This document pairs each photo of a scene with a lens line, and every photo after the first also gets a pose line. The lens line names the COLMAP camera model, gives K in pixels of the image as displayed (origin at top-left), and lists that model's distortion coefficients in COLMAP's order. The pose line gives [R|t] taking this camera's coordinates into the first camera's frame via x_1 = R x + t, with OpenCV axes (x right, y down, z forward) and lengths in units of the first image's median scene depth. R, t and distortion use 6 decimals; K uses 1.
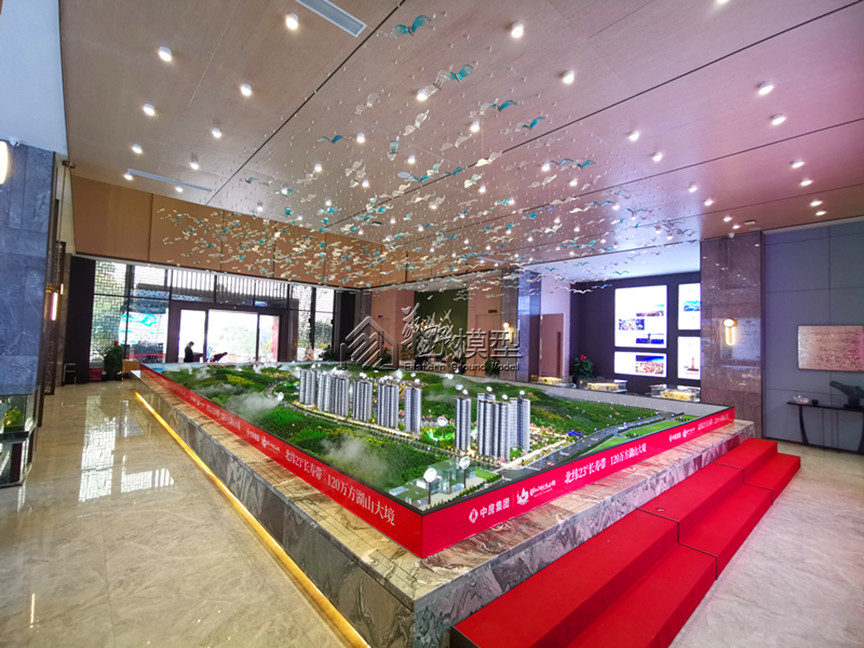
lens RADIAL K [[398.2, 0, 432.0], [0, 398.2, 324.0], [0, 0, 1]] dist [0.003897, 0.000567]
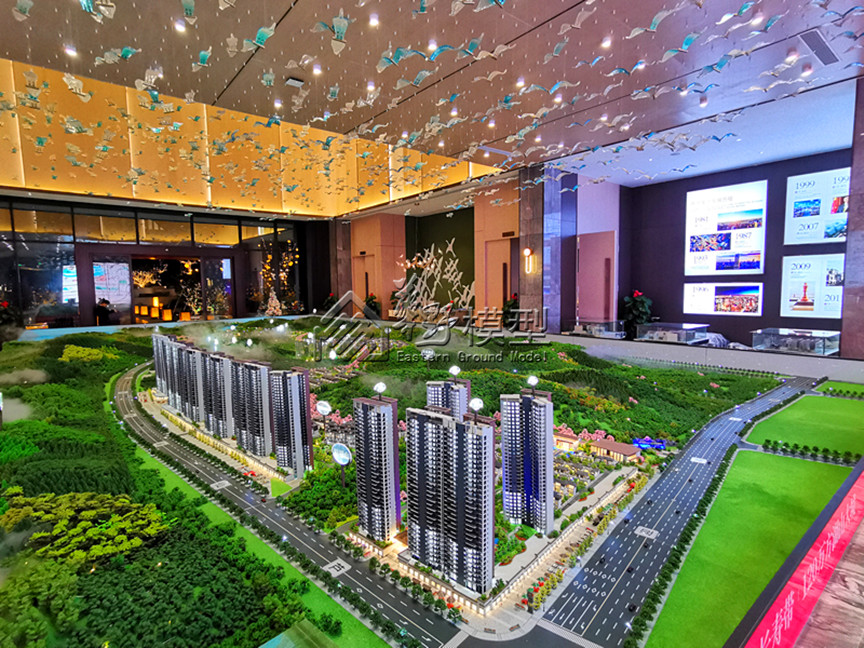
lens RADIAL K [[454.4, 0, 432.0], [0, 454.4, 324.0], [0, 0, 1]] dist [0.002090, 0.000981]
pose [[0.998016, -0.043974, -0.045064, 0.050472], [0.049296, 0.990964, 0.124742, 0.019570], [0.039172, -0.126716, 0.991165, 0.189179]]
